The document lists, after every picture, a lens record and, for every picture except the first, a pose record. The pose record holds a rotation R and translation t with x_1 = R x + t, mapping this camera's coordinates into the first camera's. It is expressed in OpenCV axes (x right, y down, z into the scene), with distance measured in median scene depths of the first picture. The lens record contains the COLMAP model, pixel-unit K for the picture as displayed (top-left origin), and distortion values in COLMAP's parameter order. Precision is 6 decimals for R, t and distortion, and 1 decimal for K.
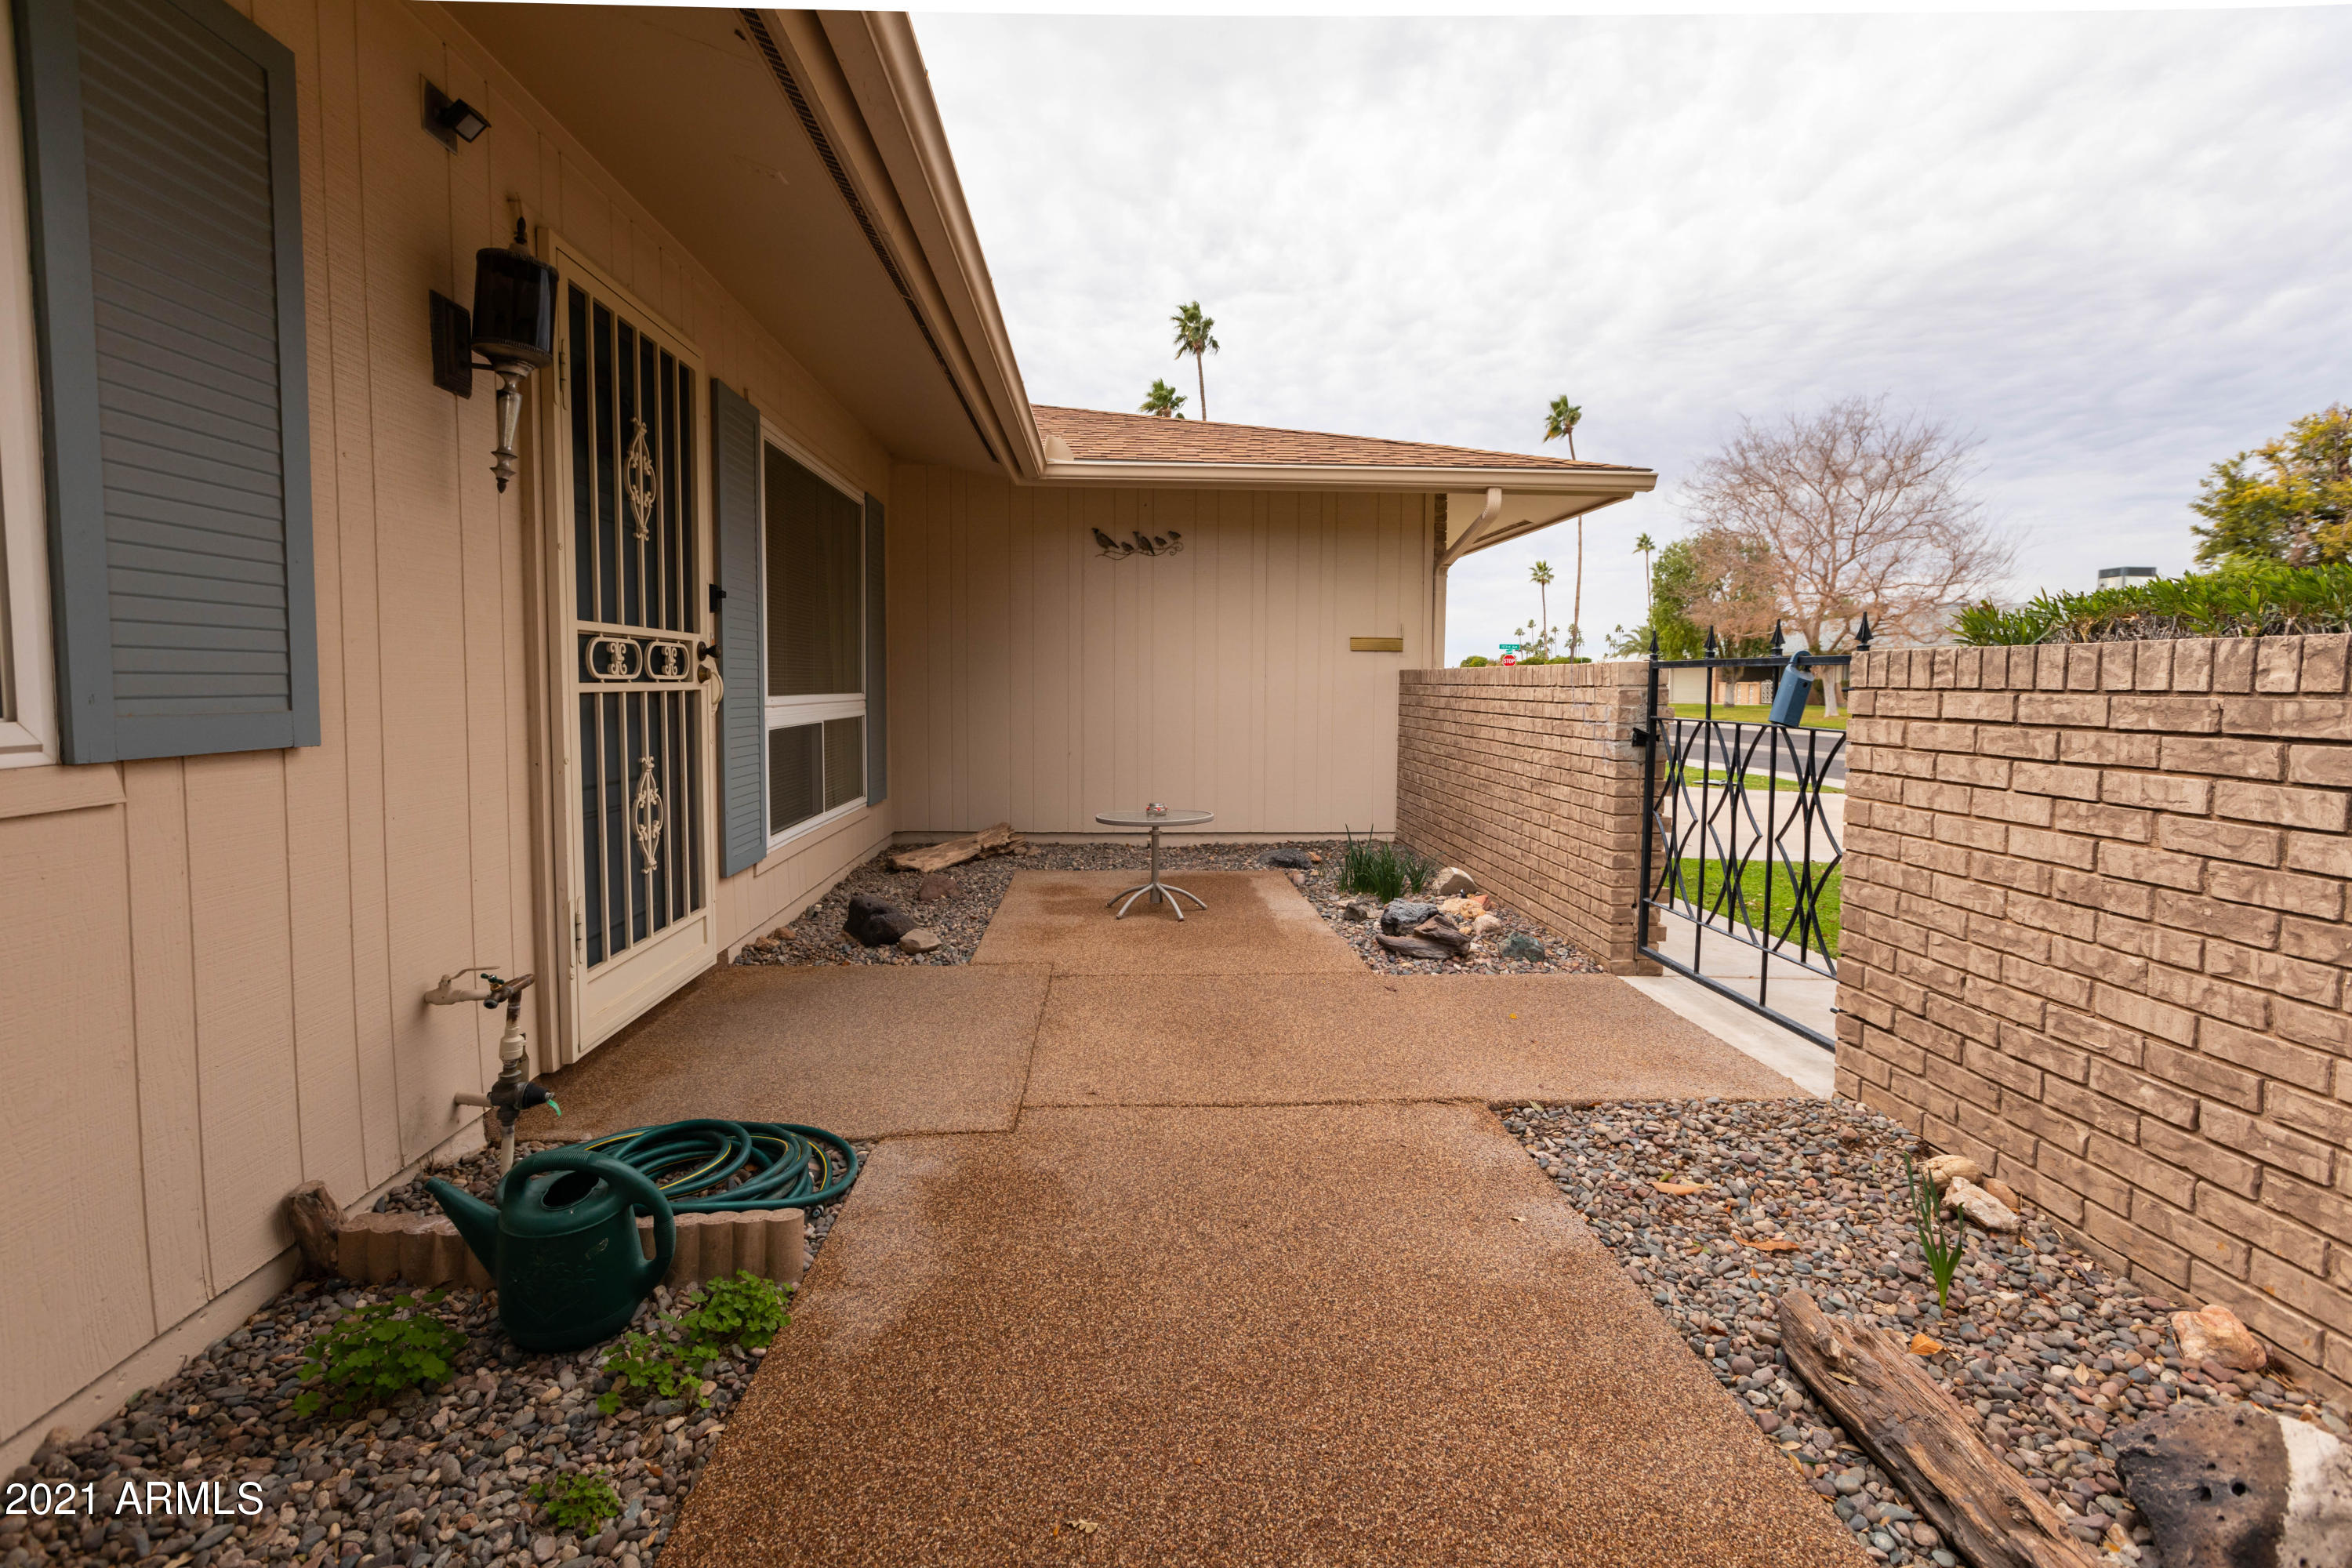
lens RADIAL K [[1081.7, 0, 1176.0], [0, 1081.7, 784.0], [0, 0, 1]] dist [-0.000333, 0.000022]
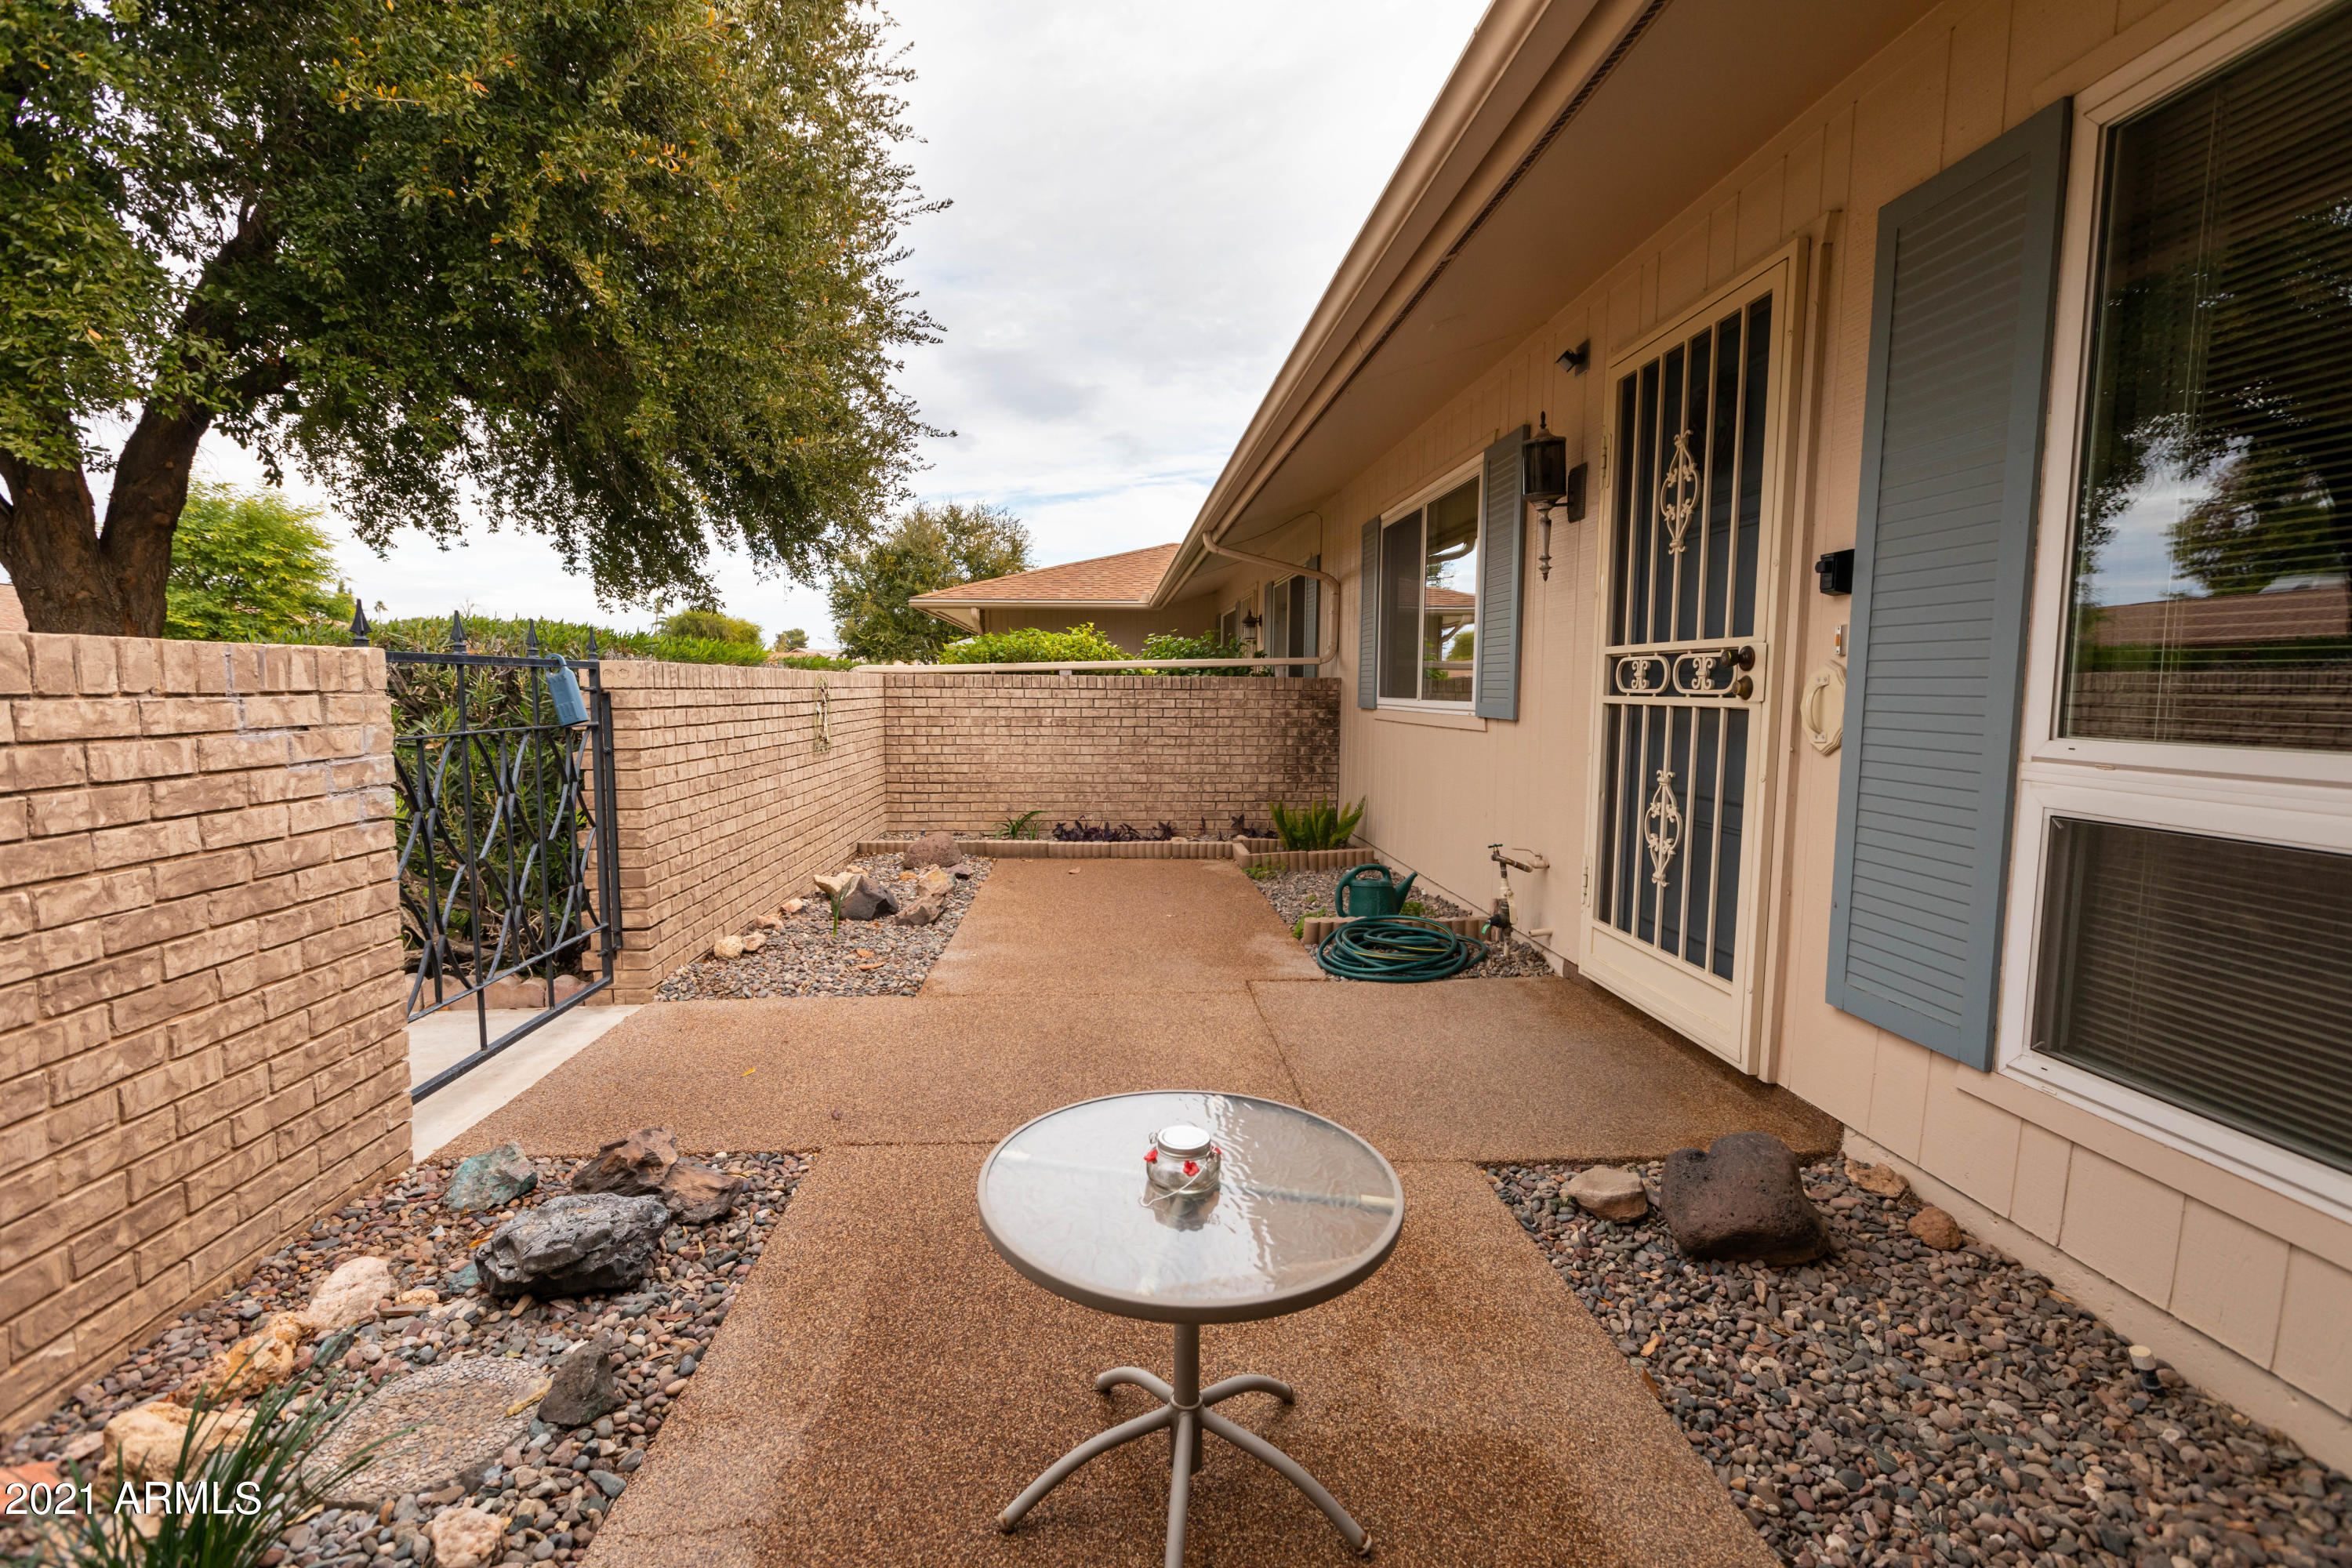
lens RADIAL K [[1081.7, 0, 1176.0], [0, 1081.7, 784.0], [0, 0, 1]] dist [-0.000333, 0.000022]
pose [[-0.999850, -0.008241, -0.015231, -0.019382], [-0.010923, 0.982604, 0.185392, -0.201233], [0.013438, 0.185531, -0.982547, 2.056768]]
